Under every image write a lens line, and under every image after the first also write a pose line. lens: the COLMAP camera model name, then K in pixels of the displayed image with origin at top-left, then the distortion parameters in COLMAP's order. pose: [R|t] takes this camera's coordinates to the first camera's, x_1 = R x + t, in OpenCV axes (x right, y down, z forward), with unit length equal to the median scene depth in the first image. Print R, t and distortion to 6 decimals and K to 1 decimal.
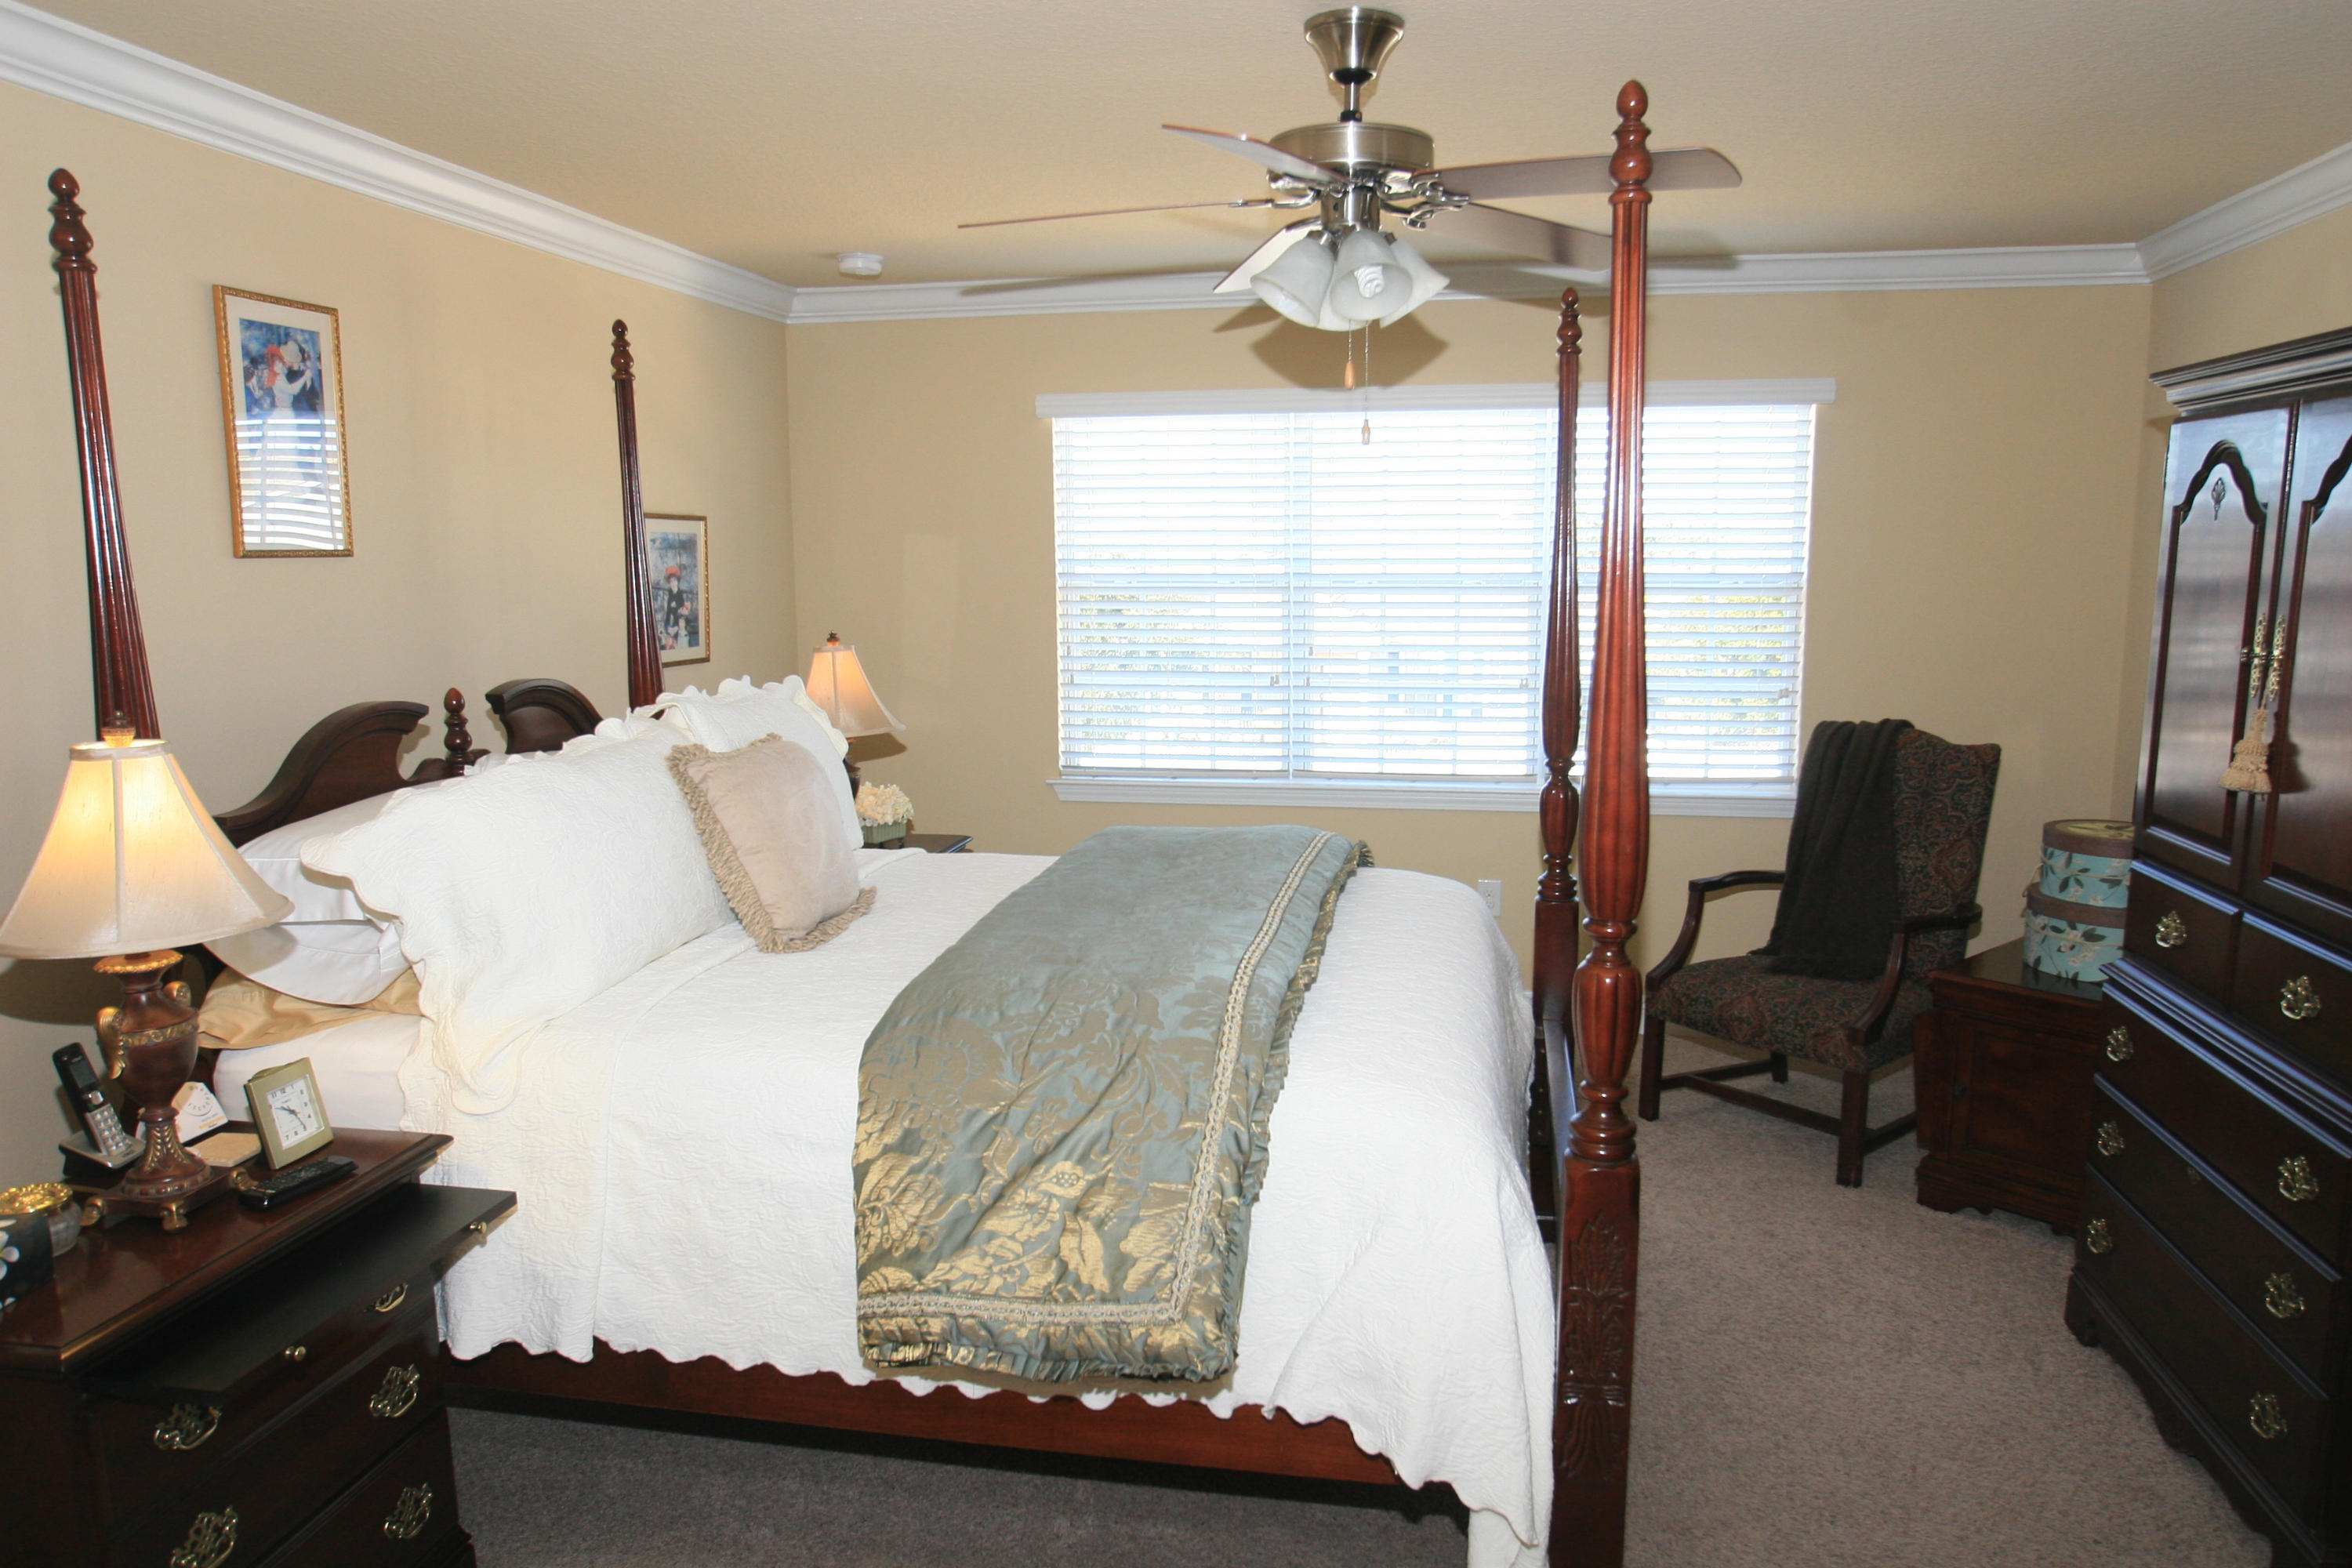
lens RADIAL K [[1607.0, 0, 1171.1], [0, 1607.0, 802.5], [0, 0, 1]] dist [-0.064528, 0.048730]
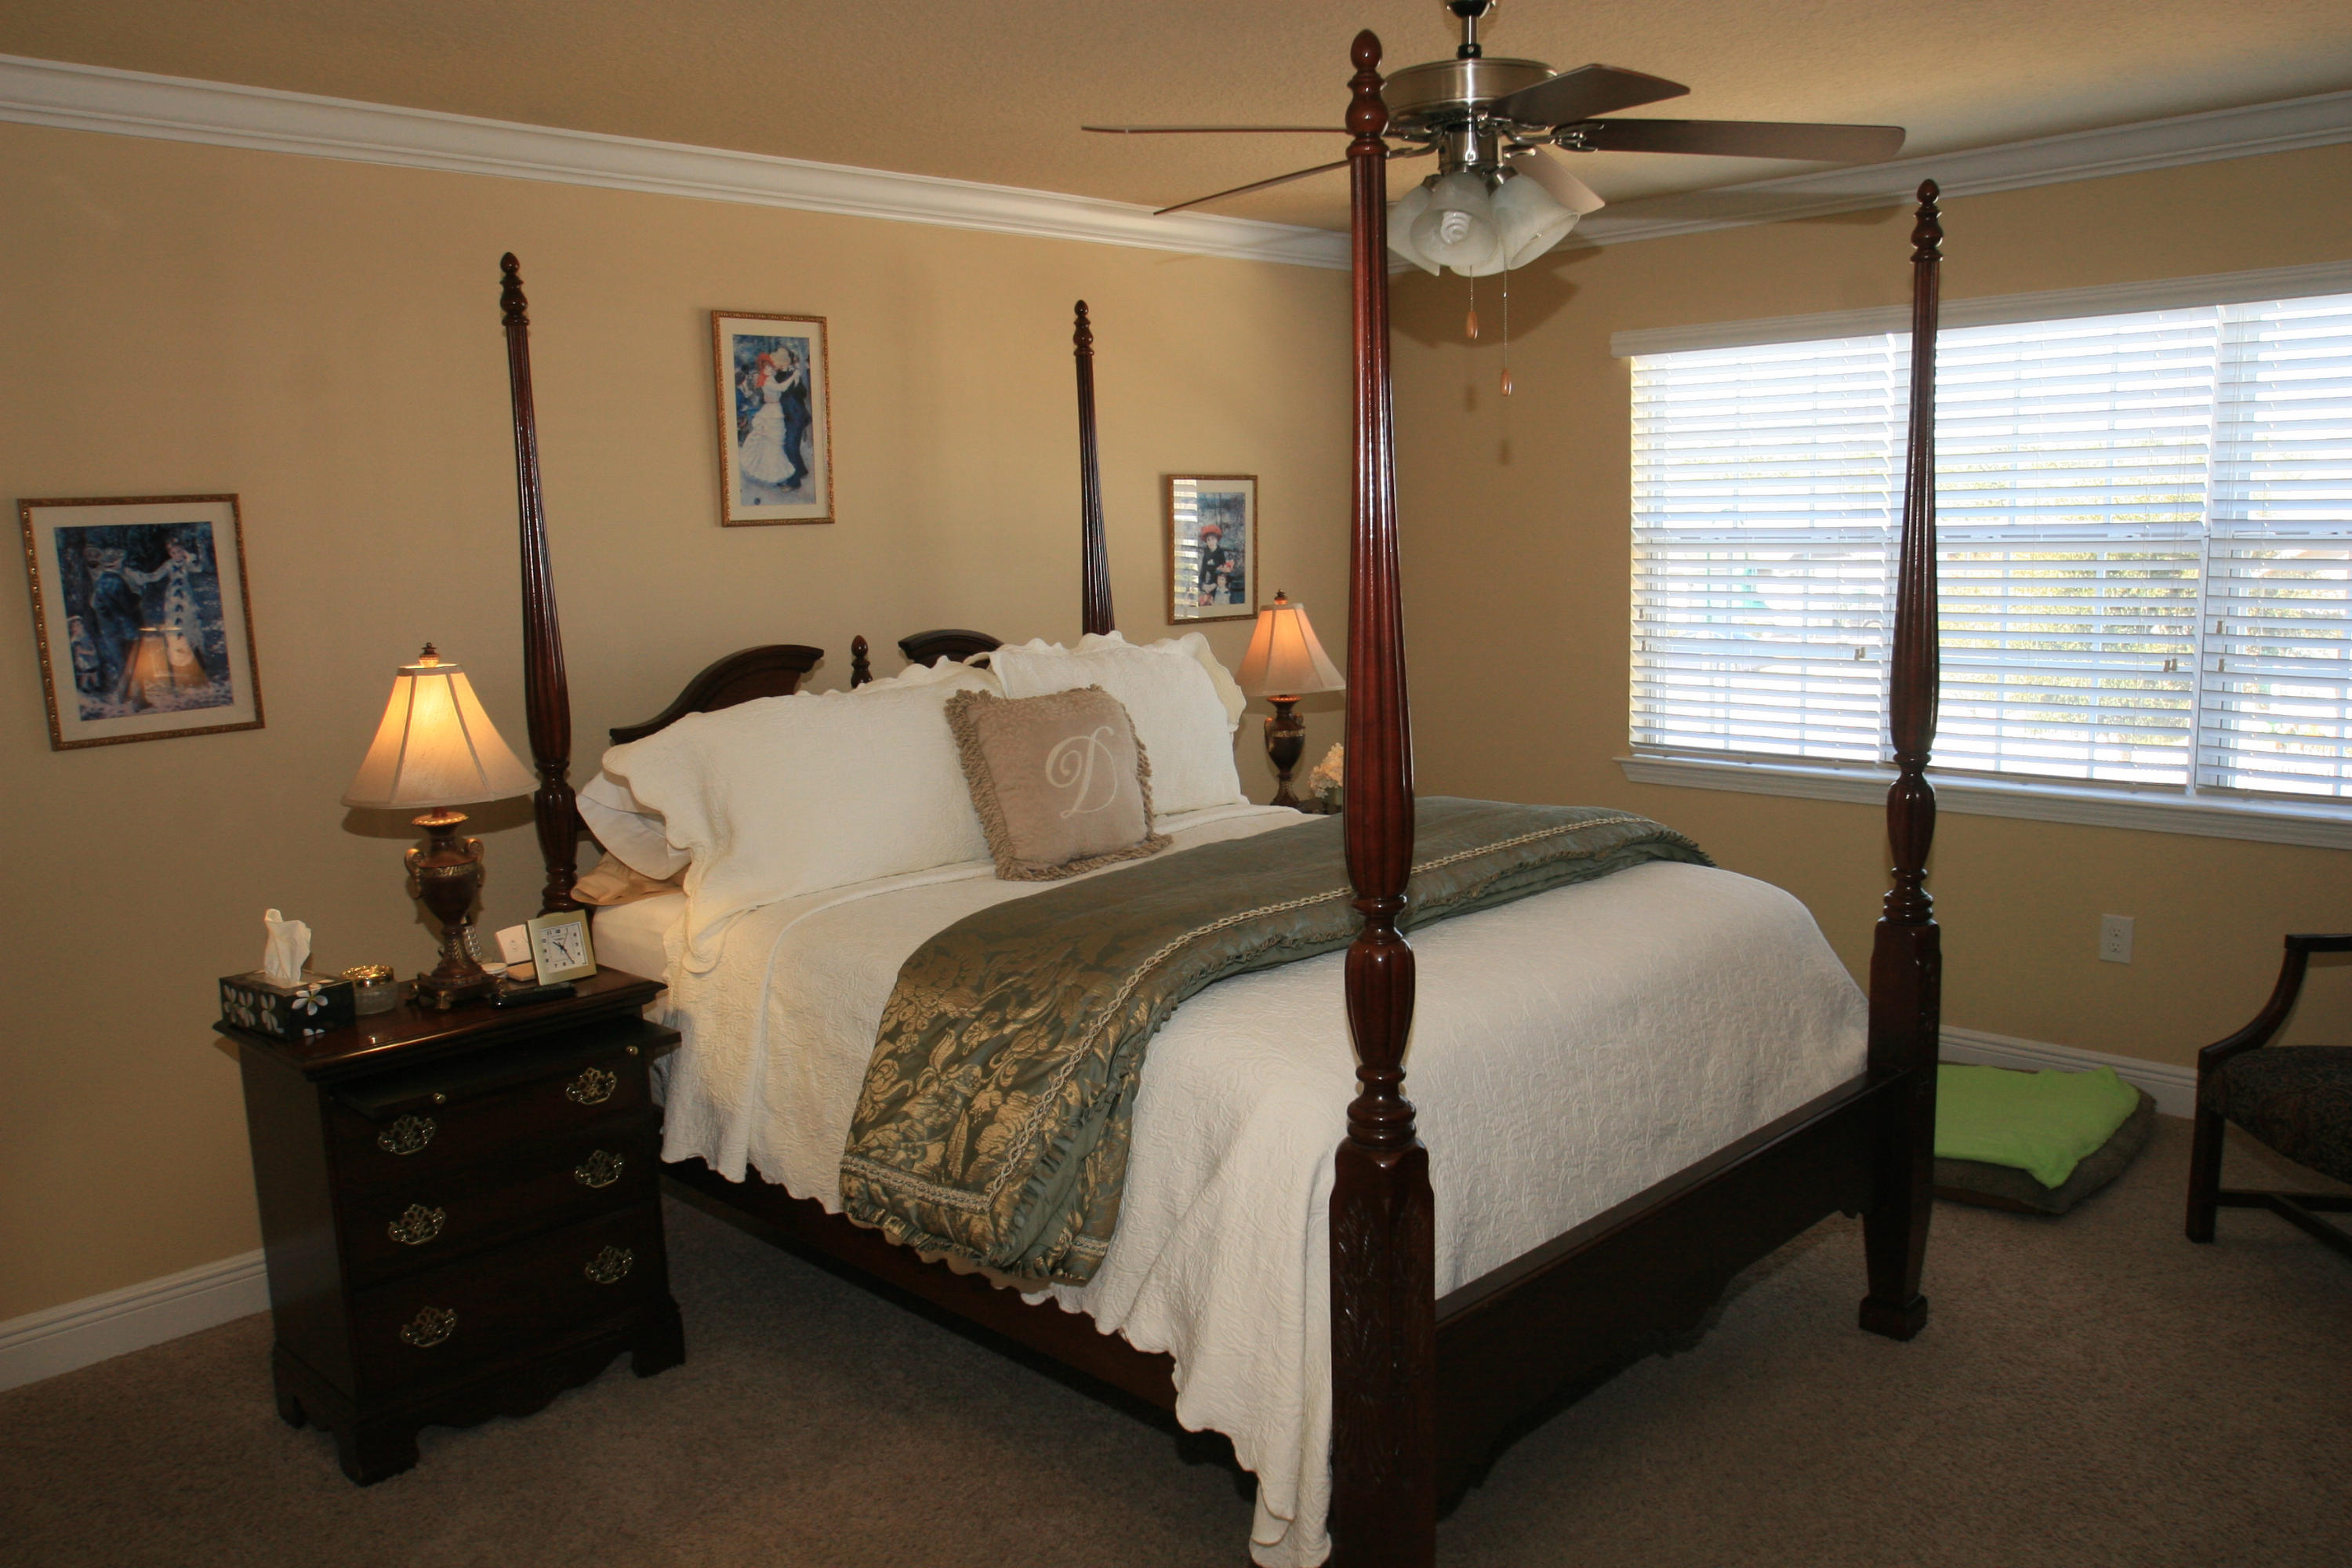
lens RADIAL K [[1862.8, 0, 1182.6], [0, 1862.8, 789.9], [0, 0, 1]] dist [-0.099609, 0.201471]
pose [[0.823631, 0.067054, -0.563148, 0.523087], [-0.066163, 0.997566, 0.022014, -0.004176], [0.563254, 0.019128, 0.826063, 0.003199]]
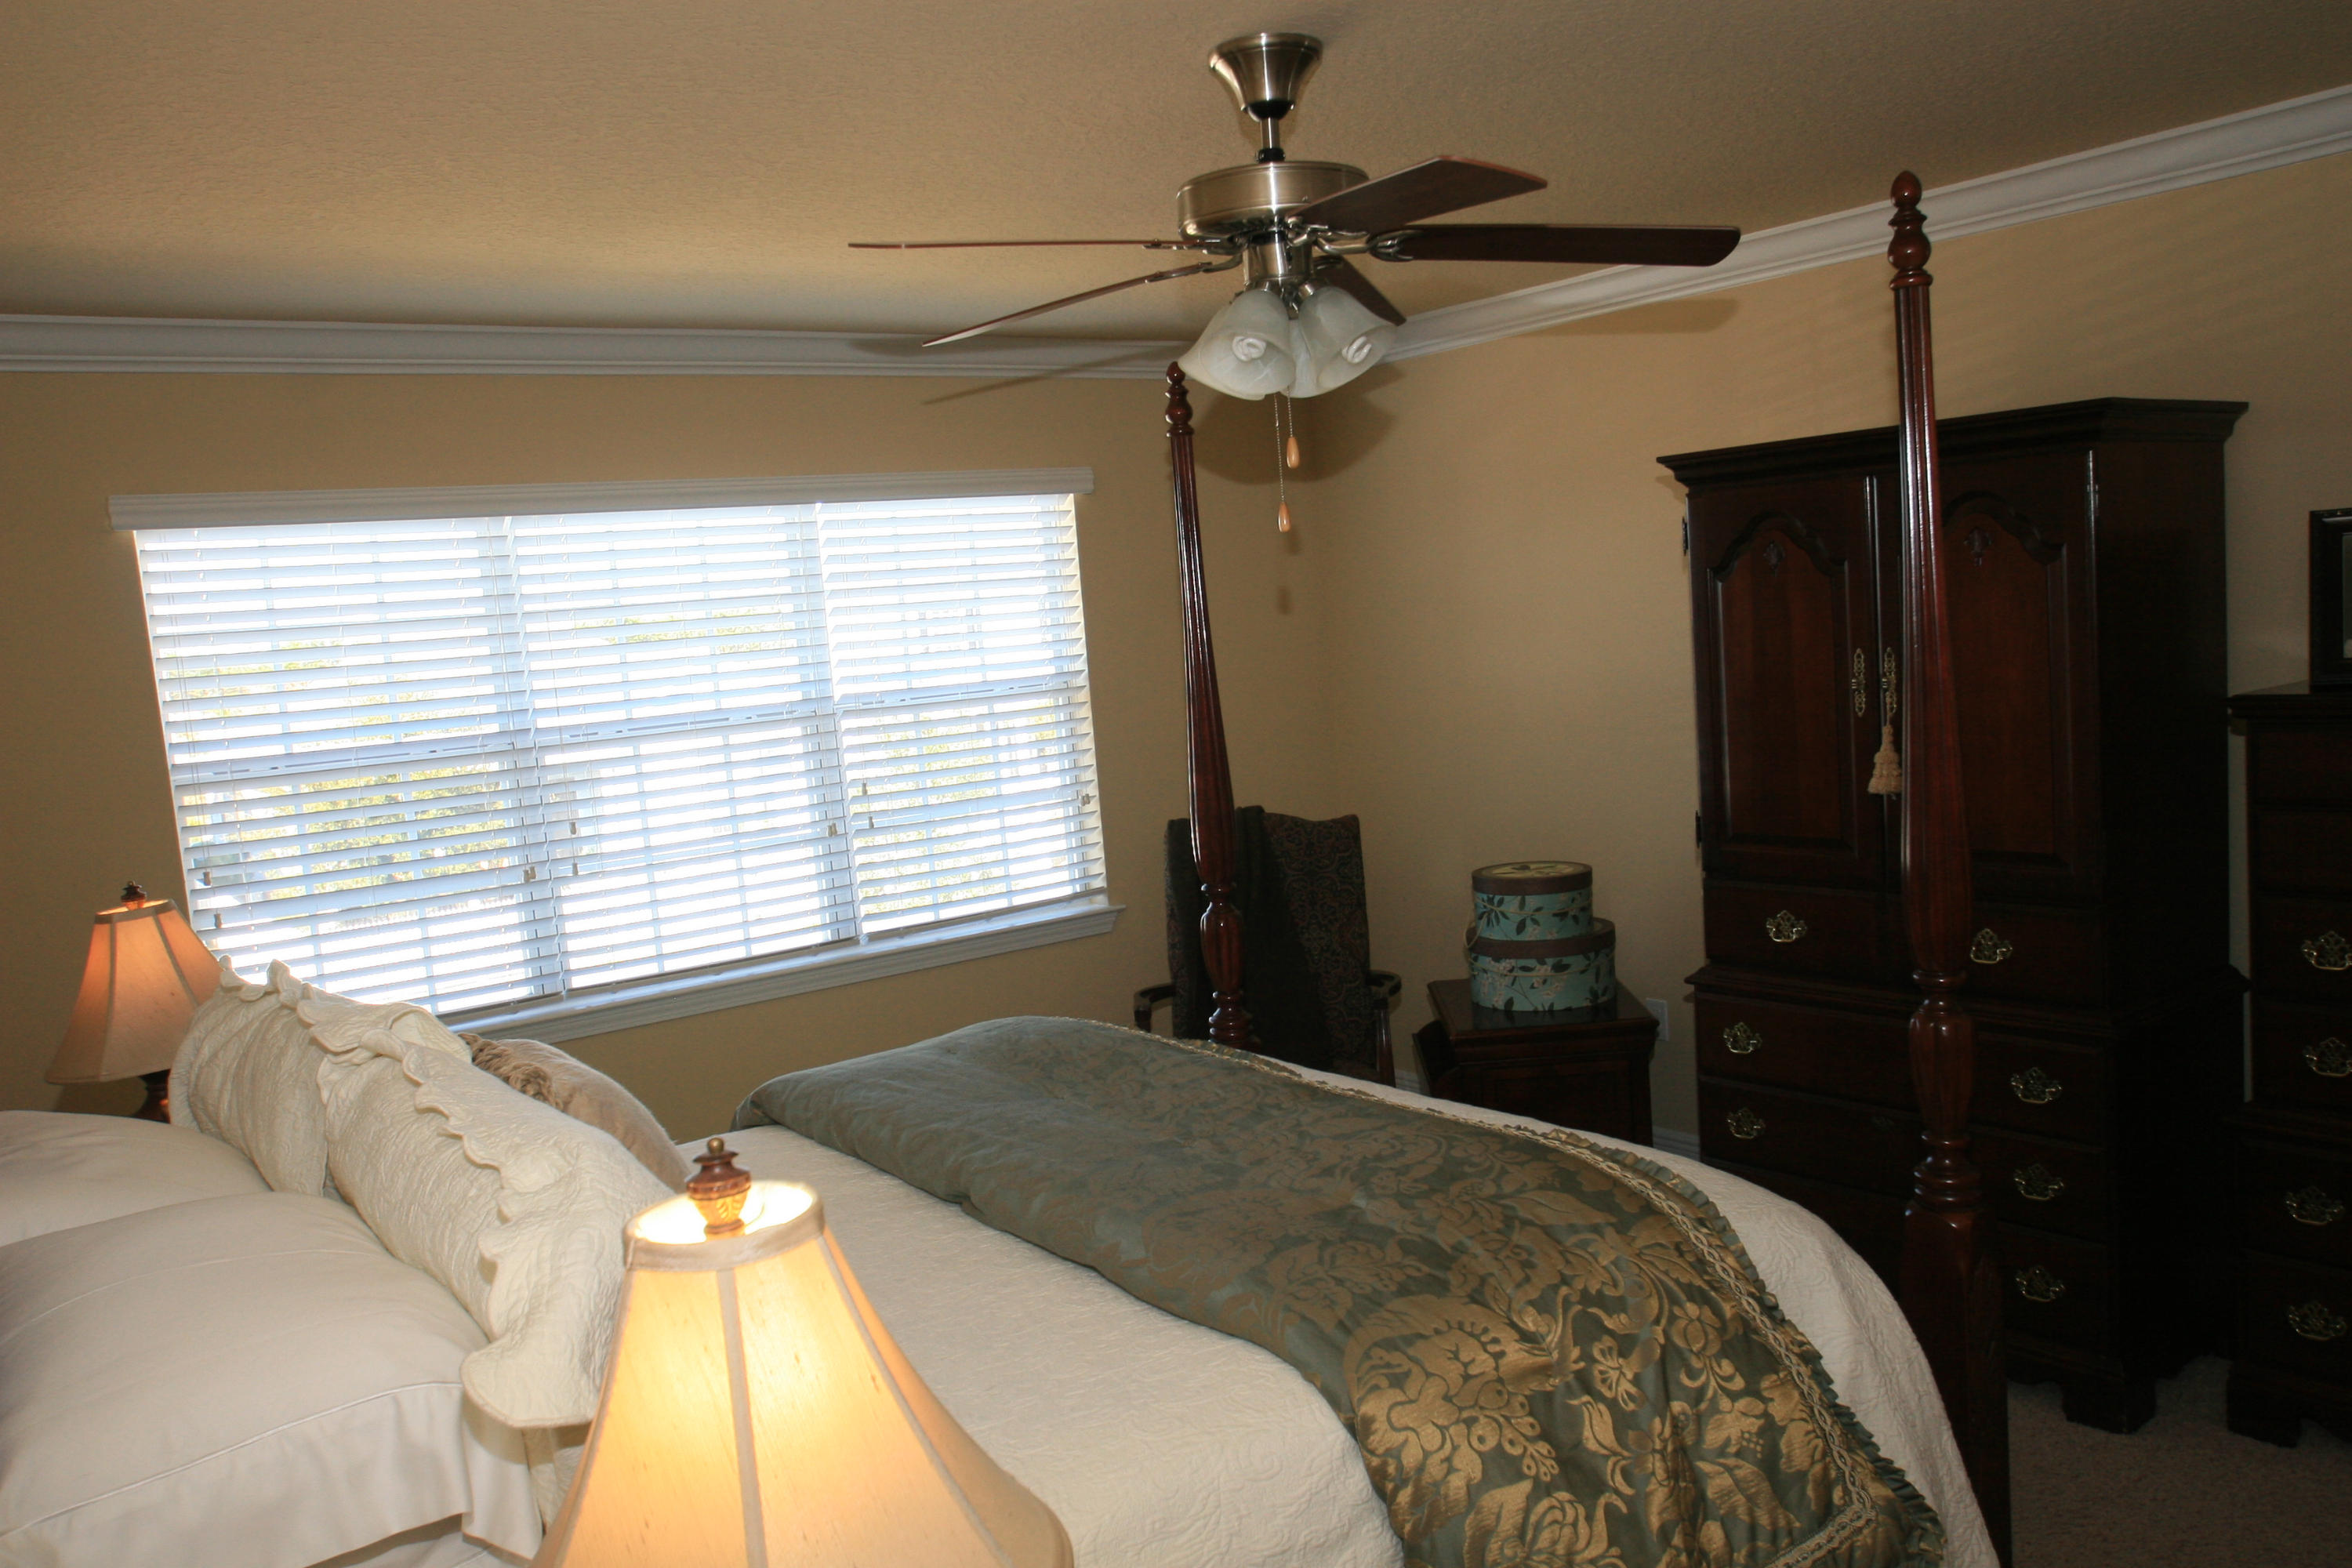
lens RADIAL K [[1862.8, 0, 1182.6], [0, 1862.8, 789.9], [0, 0, 1]] dist [-0.099609, 0.201471]
pose [[0.678241, -0.120978, 0.724813, -0.562971], [0.191655, 0.981339, -0.015546, -0.072576], [-0.709407, 0.149458, 0.688770, 0.327427]]
